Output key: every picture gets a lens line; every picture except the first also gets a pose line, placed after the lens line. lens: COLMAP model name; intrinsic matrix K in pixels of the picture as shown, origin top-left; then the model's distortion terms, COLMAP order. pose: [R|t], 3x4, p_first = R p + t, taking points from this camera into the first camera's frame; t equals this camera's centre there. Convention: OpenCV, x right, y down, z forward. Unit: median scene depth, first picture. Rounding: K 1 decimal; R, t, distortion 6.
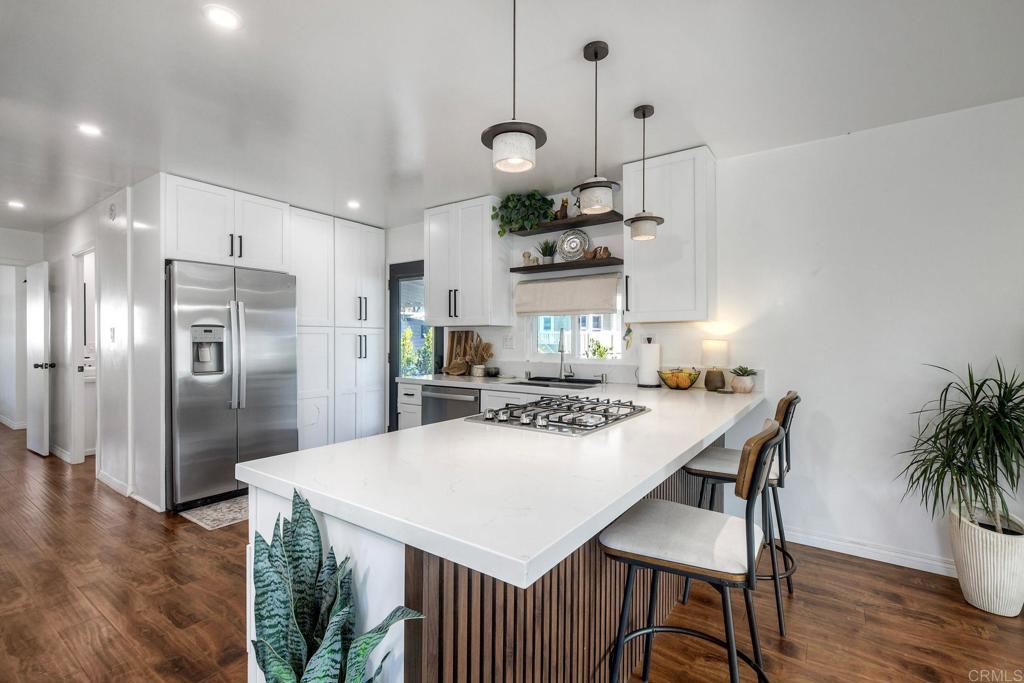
lens RADIAL K [[456.2, 0, 514.2], [0, 456.2, 342.5], [0, 0, 1]] dist [0.000973, -0.000054]
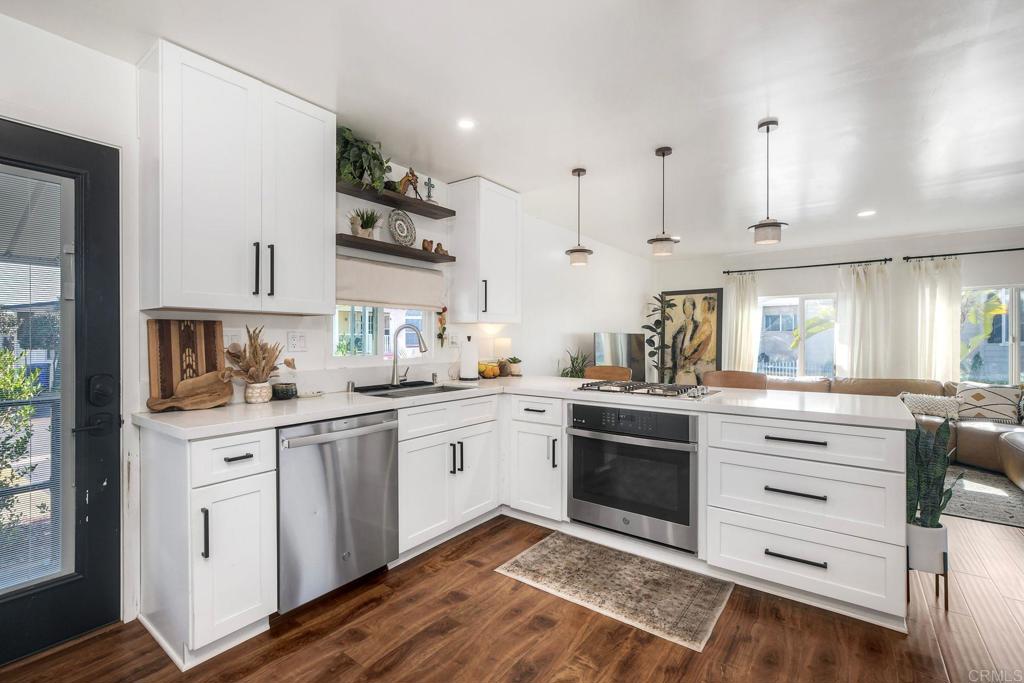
lens RADIAL K [[454.0, 0, 512.0], [0, 454.0, 341.5], [0, 0, 1]] dist [0.000632, -0.000385]
pose [[0.036981, -0.006903, 0.999292, -0.691045], [0.007244, 0.999952, 0.006639, -0.003741], [-0.999290, 0.006993, 0.037029, 0.727464]]
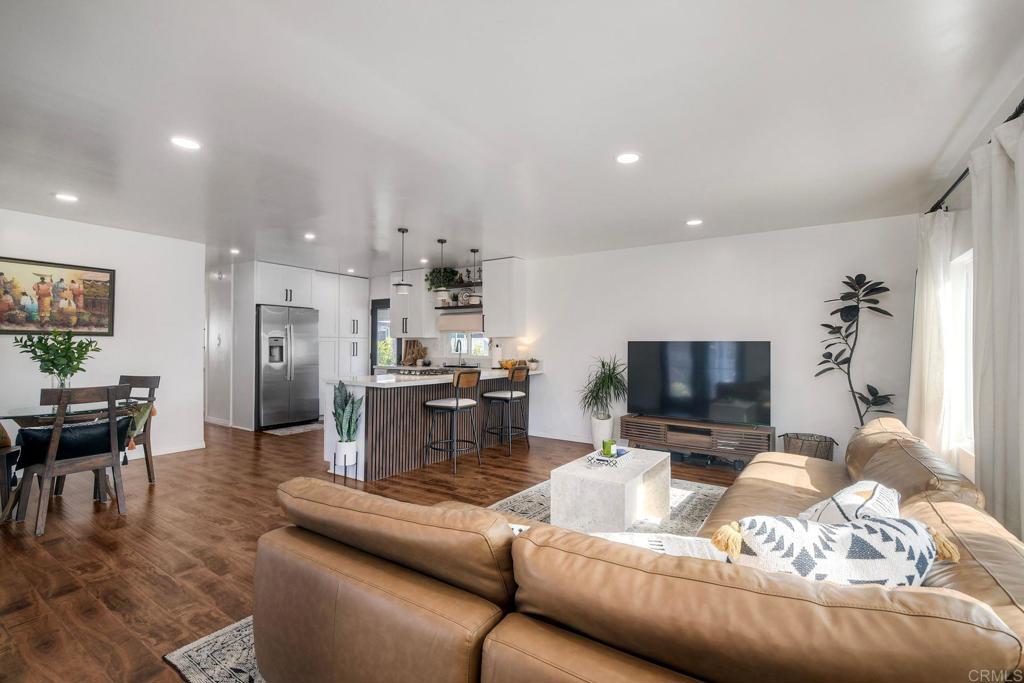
lens RADIAL K [[454.0, 0, 512.0], [0, 454.0, 341.5], [0, 0, 1]] dist [0.000632, -0.000385]
pose [[0.999865, 0.005258, 0.015539, 0.281864], [-0.005006, 0.999856, -0.016216, 0.006217], [-0.015622, 0.016136, 0.999748, -0.872441]]
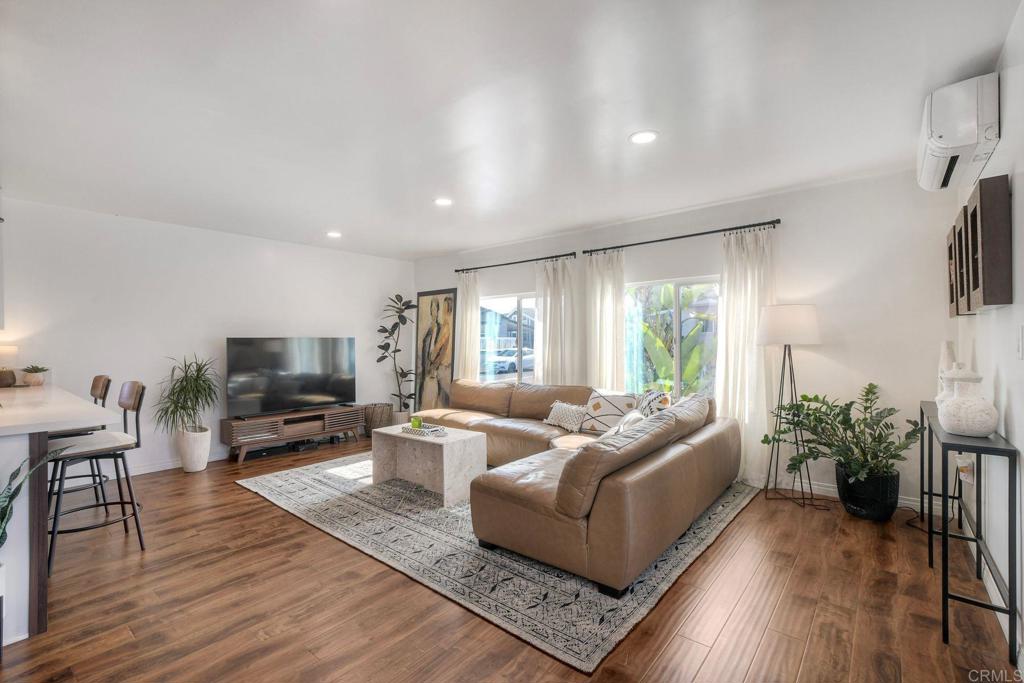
lens RADIAL K [[454.0, 0, 512.0], [0, 454.0, 341.5], [0, 0, 1]] dist [0.000632, -0.000385]
pose [[0.081282, -0.001769, 0.996690, -0.517960], [0.015446, 0.999881, 0.000515, 0.003511], [-0.996571, 0.015353, 0.081300, -0.354109]]
